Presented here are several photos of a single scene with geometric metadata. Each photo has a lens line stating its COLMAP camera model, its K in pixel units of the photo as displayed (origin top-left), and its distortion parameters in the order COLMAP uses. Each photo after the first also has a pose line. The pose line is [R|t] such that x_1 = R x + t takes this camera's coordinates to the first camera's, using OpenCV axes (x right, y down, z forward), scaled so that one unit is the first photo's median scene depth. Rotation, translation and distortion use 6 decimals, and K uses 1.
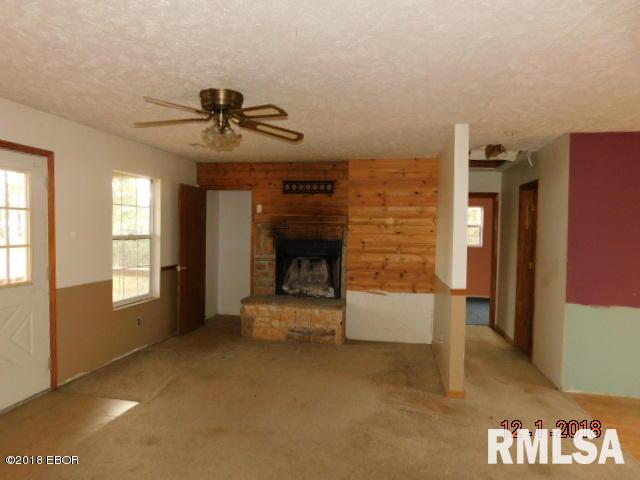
lens RADIAL K [[424.6, 0, 320.0], [0, 424.6, 240.0], [0, 0, 1]] dist [-0.007407, -0.001494]
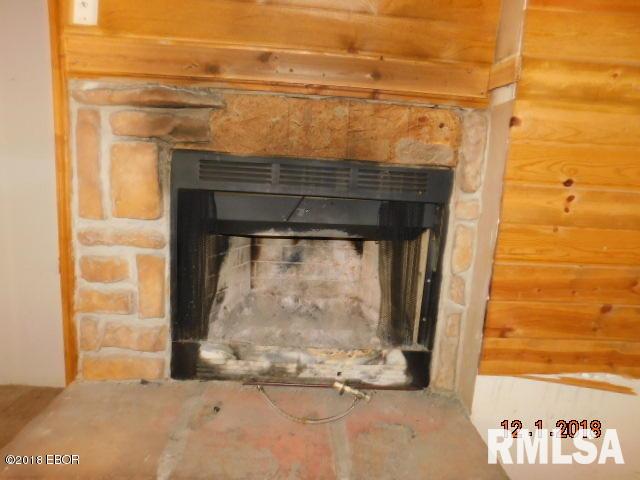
lens RADIAL K [[424.6, 0, 320.0], [0, 424.6, 240.0], [0, 0, 1]] dist [-0.007407, -0.001494]
pose [[0.969469, 0.001603, 0.245207, -0.081511], [-0.036821, 0.989593, 0.139107, 0.009843], [-0.242432, -0.143889, 0.959439, 0.752764]]
